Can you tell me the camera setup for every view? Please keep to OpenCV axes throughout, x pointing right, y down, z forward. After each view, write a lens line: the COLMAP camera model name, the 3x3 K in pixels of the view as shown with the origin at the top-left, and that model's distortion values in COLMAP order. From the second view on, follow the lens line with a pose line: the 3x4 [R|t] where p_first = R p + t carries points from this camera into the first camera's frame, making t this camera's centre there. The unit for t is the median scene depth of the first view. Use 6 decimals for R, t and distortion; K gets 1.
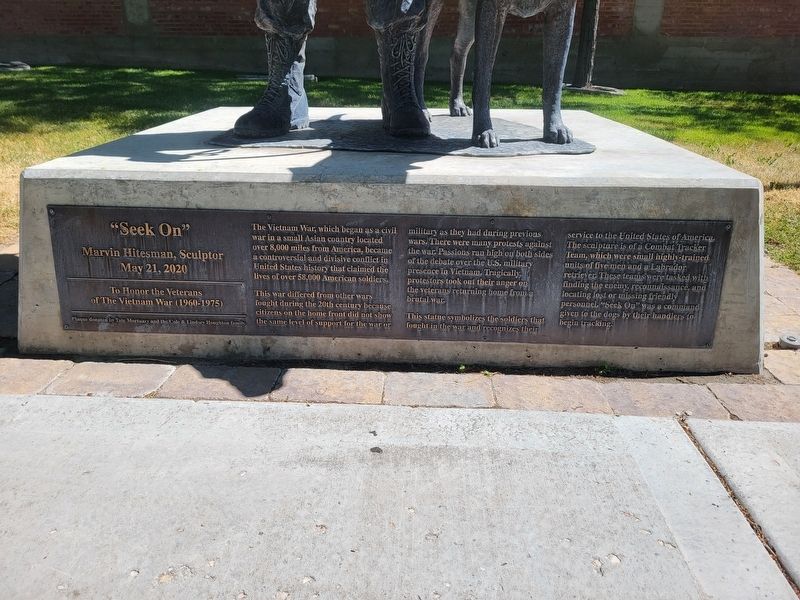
lens RADIAL K [[605.1, 0, 399.2], [0, 605.1, 305.7], [0, 0, 1]] dist [0.040732, 0.001893]
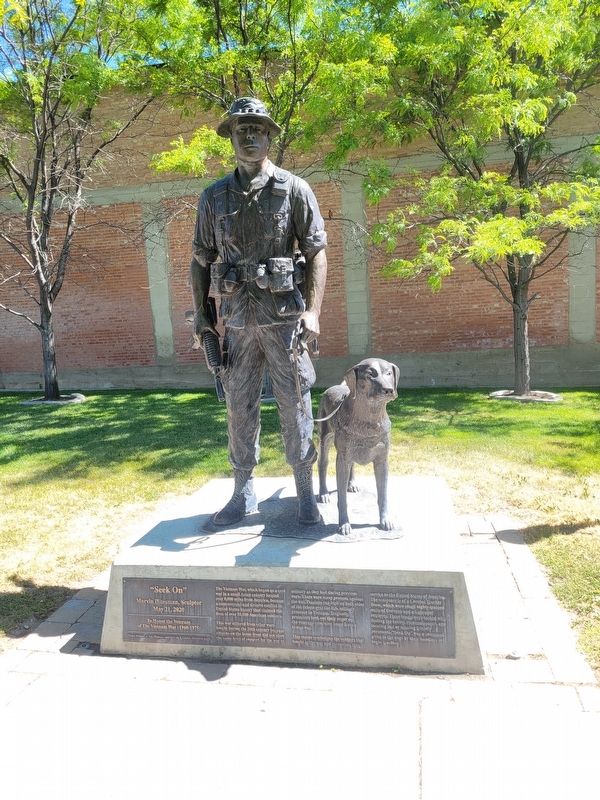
lens RADIAL K [[605.1, 0, 301.3], [0, 605.1, 397.4], [0, 0, 1]] dist [0.040732, 0.001893]
pose [[0.987014, -0.044737, -0.154279, 0.374158], [-0.000070, 0.960316, -0.278914, -0.172122], [0.160635, 0.275303, 0.947842, -1.034846]]
